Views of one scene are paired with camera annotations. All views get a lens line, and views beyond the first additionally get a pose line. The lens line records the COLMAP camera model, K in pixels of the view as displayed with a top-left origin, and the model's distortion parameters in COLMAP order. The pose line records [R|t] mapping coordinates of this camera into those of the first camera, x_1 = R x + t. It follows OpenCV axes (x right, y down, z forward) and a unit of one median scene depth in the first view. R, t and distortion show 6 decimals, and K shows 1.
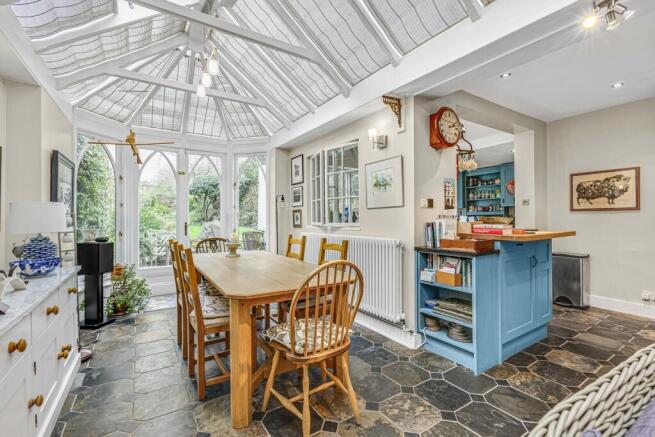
lens RADIAL K [[295.3, 0, 328.9], [0, 295.3, 217.7], [0, 0, 1]] dist [0.005224, 0.000545]
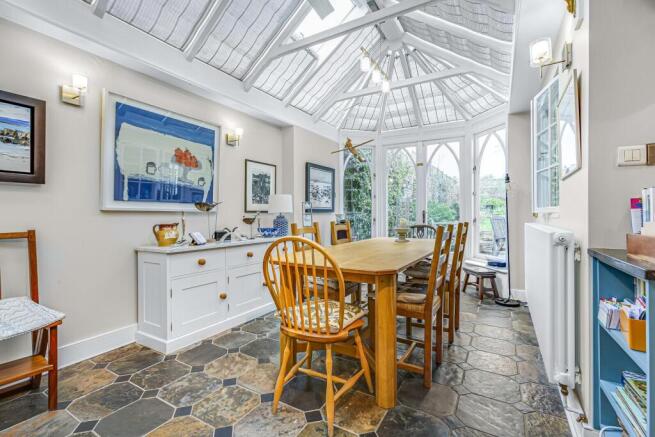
lens RADIAL K [[295.3, 0, 329.3], [0, 295.3, 216.3], [0, 0, 1]] dist [0.005224, 0.000545]
pose [[0.435120, 0.018725, -0.900178, 0.562902], [-0.005998, 0.999822, 0.017899, 0.034786], [0.900352, -0.002389, 0.435155, 0.415279]]
